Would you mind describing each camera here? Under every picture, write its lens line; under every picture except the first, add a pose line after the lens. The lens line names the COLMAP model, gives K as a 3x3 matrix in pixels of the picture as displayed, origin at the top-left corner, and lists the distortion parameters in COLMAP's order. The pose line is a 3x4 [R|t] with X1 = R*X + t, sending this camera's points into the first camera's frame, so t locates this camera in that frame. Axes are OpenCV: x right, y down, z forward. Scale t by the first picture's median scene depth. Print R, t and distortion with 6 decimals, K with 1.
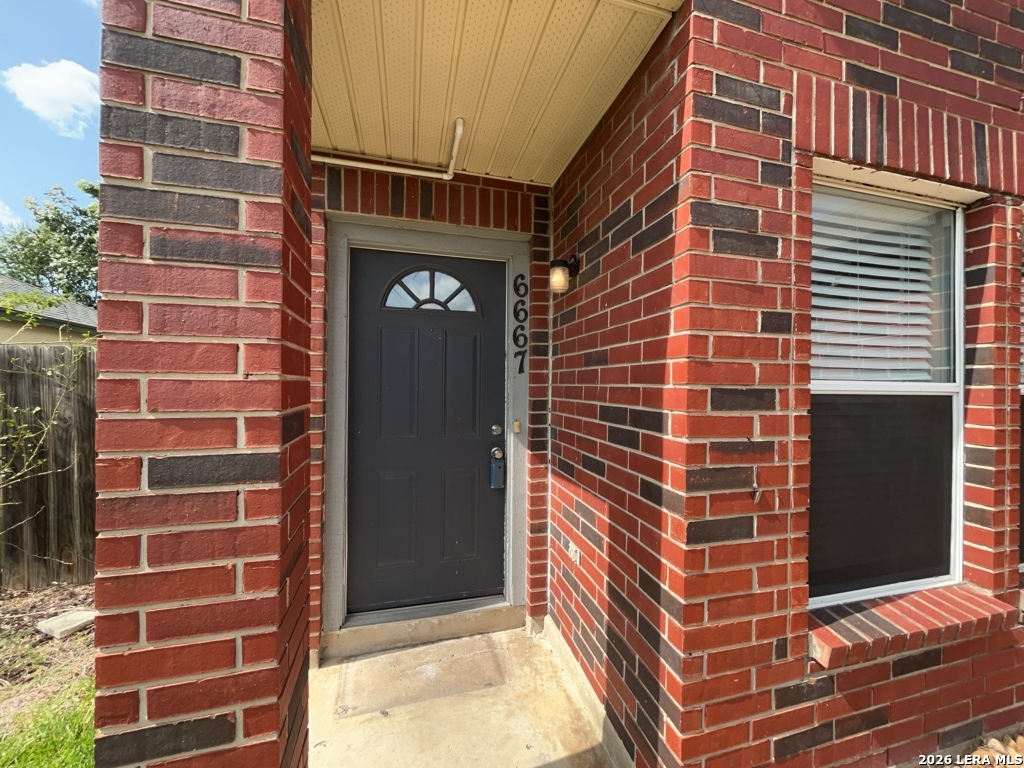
lens RADIAL K [[409.5, 0, 518.1], [0, 409.5, 381.0], [0, 0, 1]] dist [-0.001495, -0.001066]
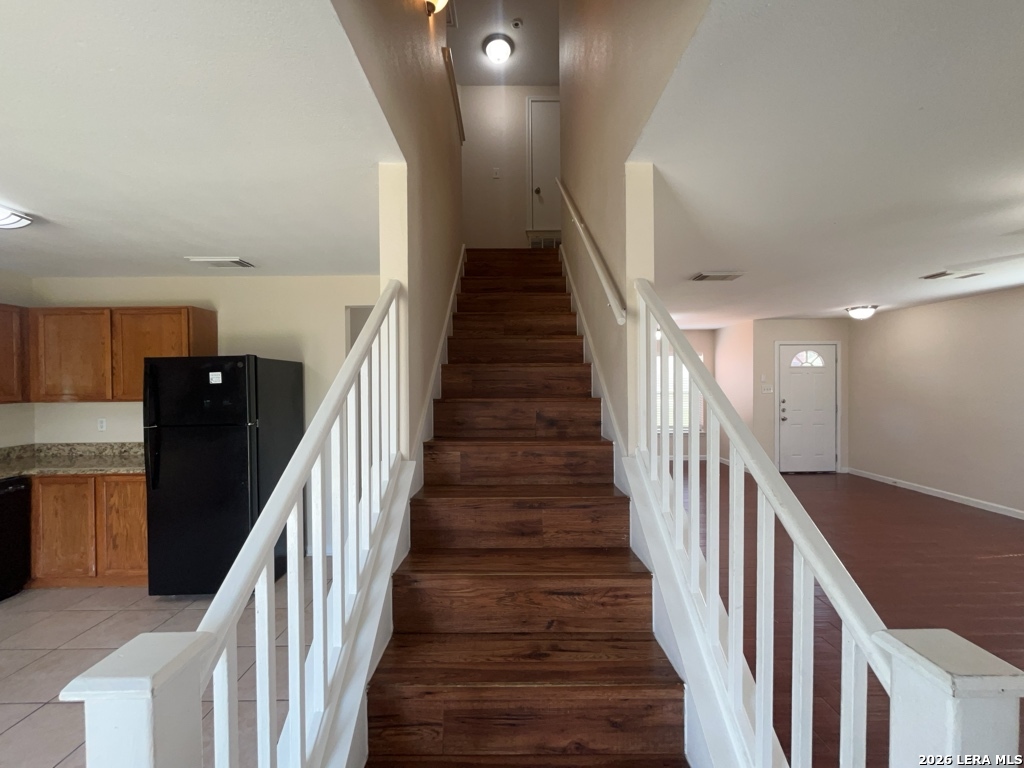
lens RADIAL K [[409.5, 0, 518.7], [0, 409.5, 384.1], [0, 0, 1]] dist [-0.001495, -0.001066]
pose [[0.968564, -0.002809, -0.248750, -1.370324], [0.005729, 0.999923, 0.011015, -0.096151], [0.248699, -0.012094, 0.968505, -2.056266]]
